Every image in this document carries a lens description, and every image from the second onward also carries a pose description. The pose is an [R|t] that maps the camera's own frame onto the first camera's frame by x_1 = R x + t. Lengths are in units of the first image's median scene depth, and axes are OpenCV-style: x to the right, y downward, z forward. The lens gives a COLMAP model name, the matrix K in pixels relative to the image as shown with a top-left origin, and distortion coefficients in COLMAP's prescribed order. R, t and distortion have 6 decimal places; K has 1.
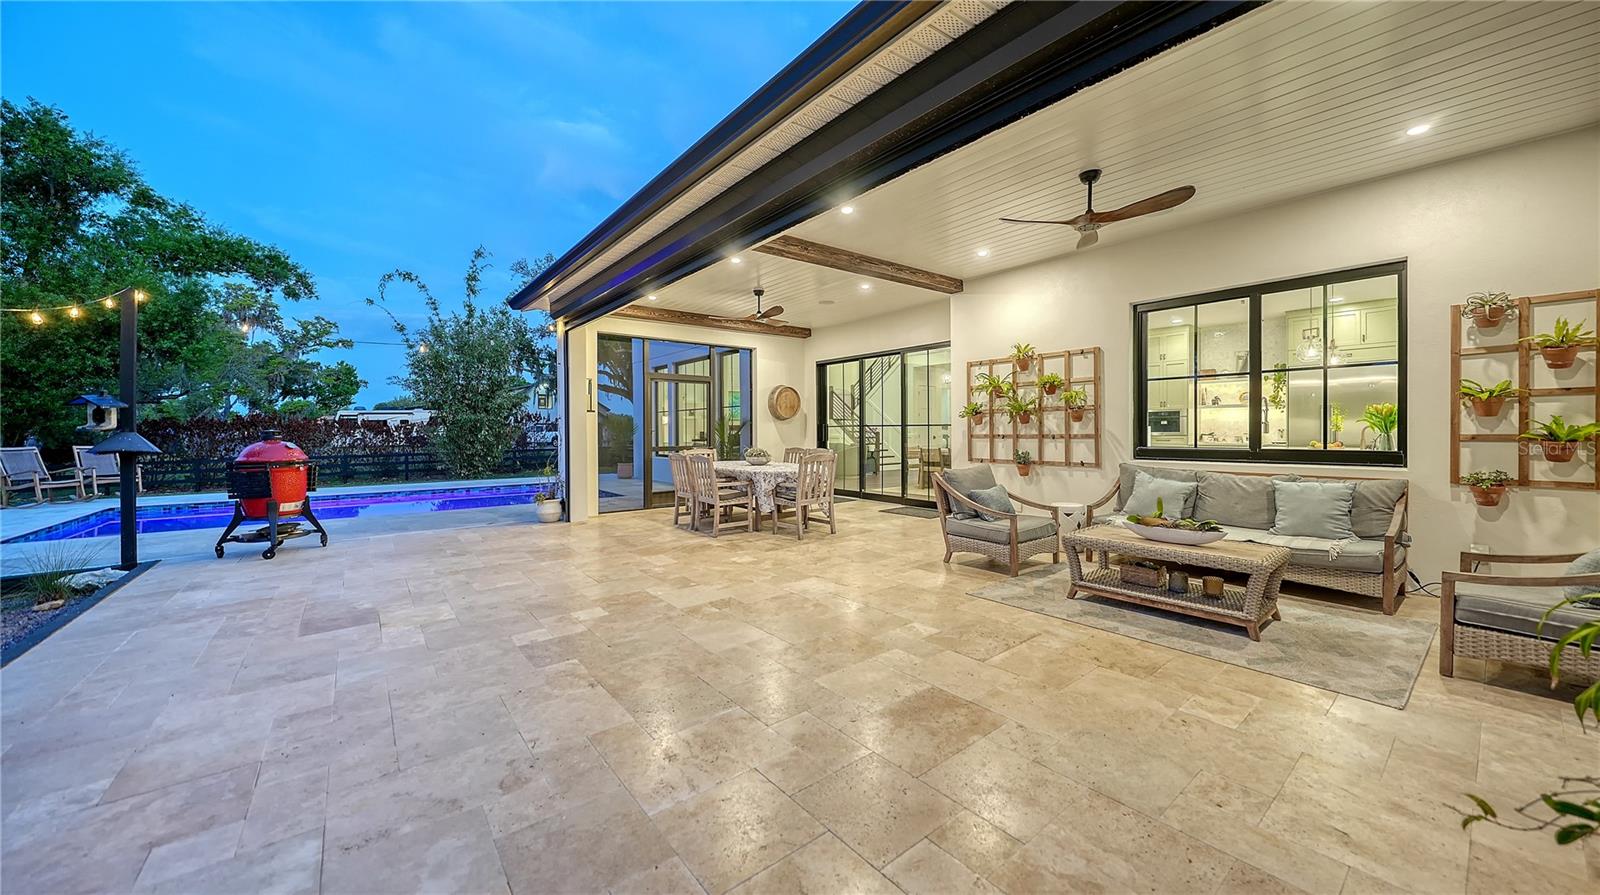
lens RADIAL K [[557.4, 0, 799.8], [0, 557.4, 438.3], [0, 0, 1]] dist [-0.001268, -0.000045]
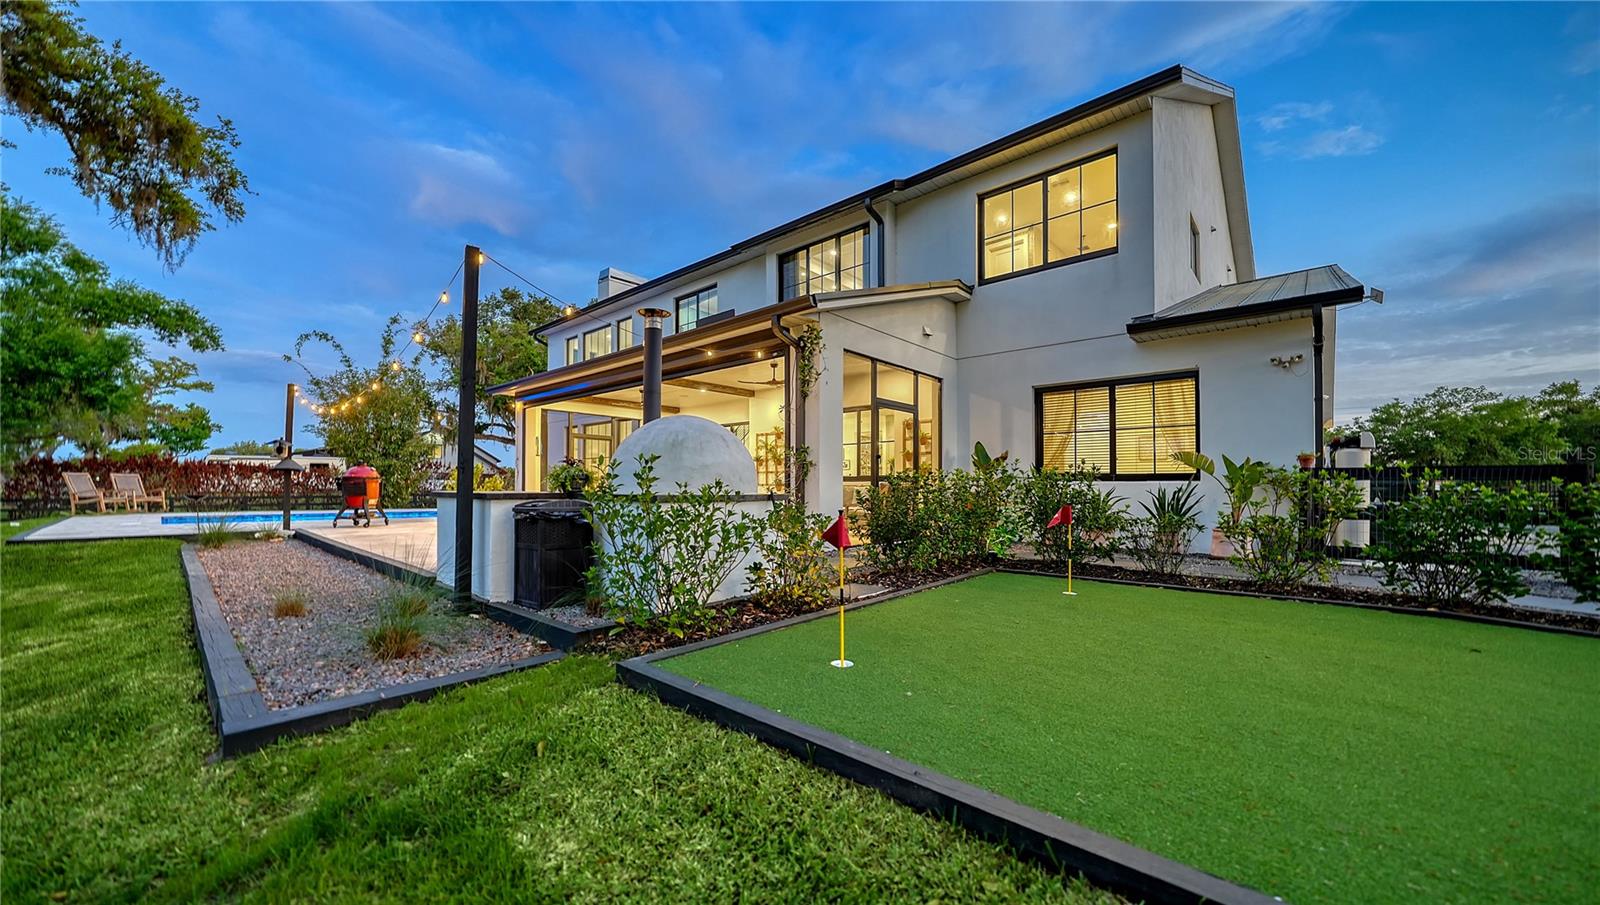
lens RADIAL K [[550.7, 0, 831.4], [0, 550.7, 471.2], [0, 0, 1]] dist [-0.000358, -0.000033]
pose [[0.974211, 0.014659, 0.225161, 0.047080], [-0.004649, 0.998980, -0.044920, 0.026571], [-0.225589, 0.042715, 0.973286, -0.317665]]
